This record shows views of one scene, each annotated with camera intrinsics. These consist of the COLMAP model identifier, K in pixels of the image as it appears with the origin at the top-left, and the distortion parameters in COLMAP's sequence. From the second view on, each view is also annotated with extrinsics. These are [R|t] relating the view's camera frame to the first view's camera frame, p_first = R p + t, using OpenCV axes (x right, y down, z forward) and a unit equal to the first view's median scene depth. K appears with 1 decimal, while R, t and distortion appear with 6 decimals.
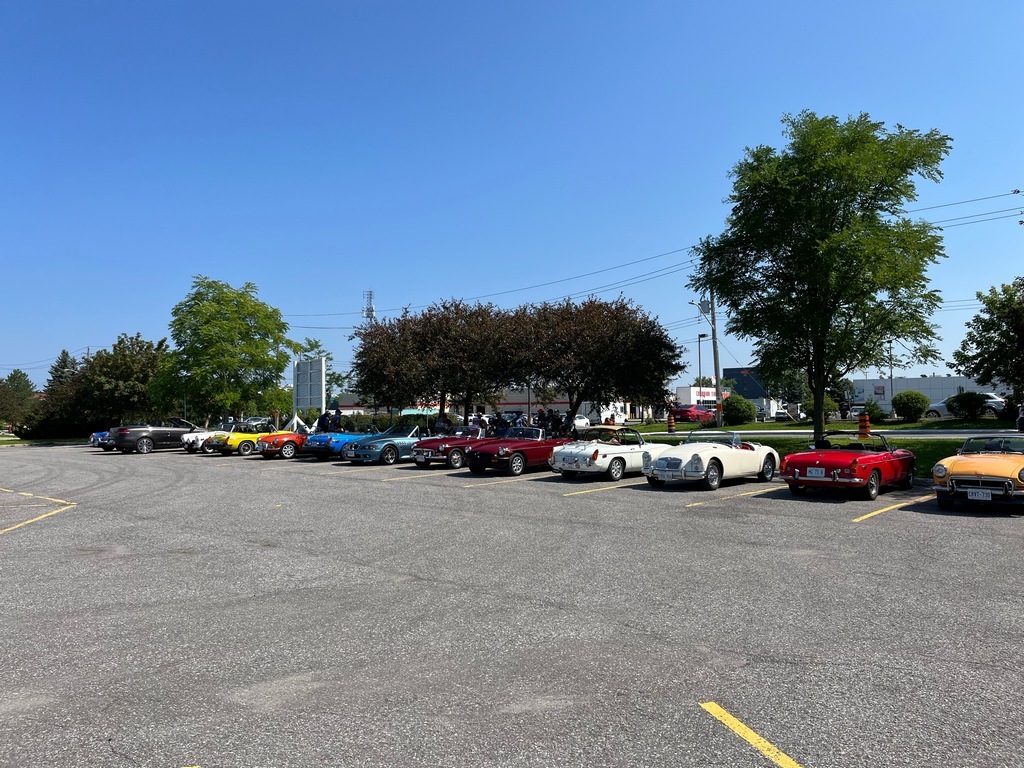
lens RADIAL K [[776.3, 0, 528.9], [0, 776.3, 379.8], [0, 0, 1]] dist [0.040602, -0.058920]
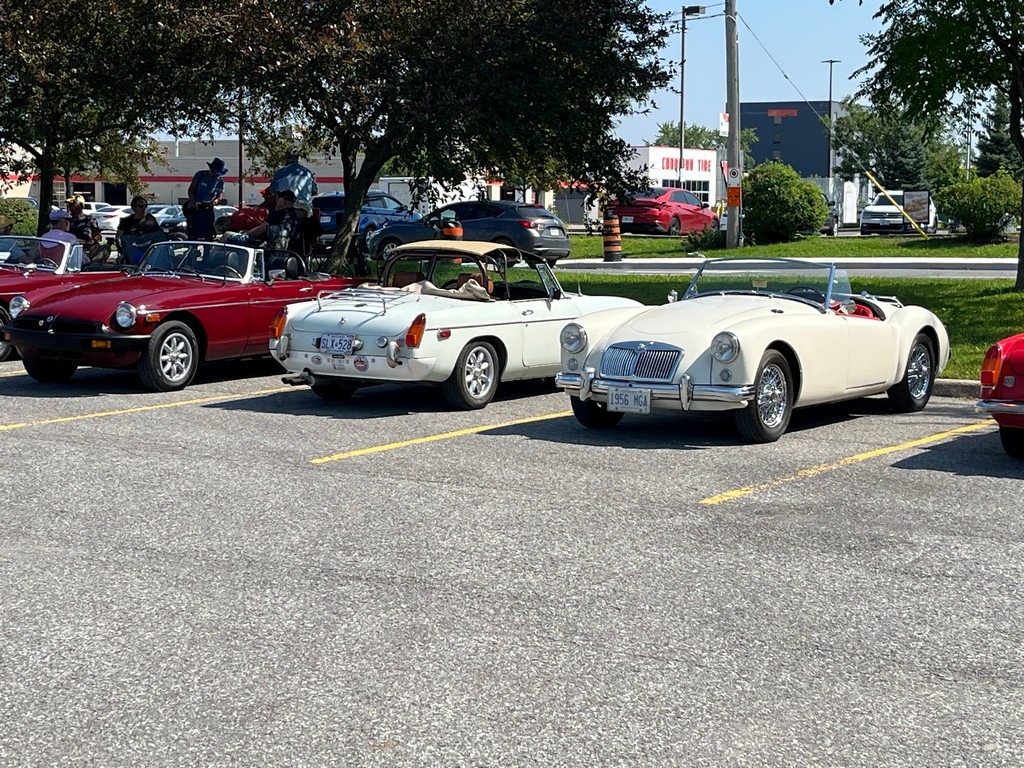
lens RADIAL K [[2123.5, 0, 512.0], [0, 2123.5, 384.0], [0, 0, 1]] dist [0.172681, 0.017533]
pose [[0.991382, 0.005922, 0.130870, 0.008893], [-0.022459, 0.991871, 0.125250, 0.006479], [-0.129064, -0.127110, 0.983456, 0.113434]]
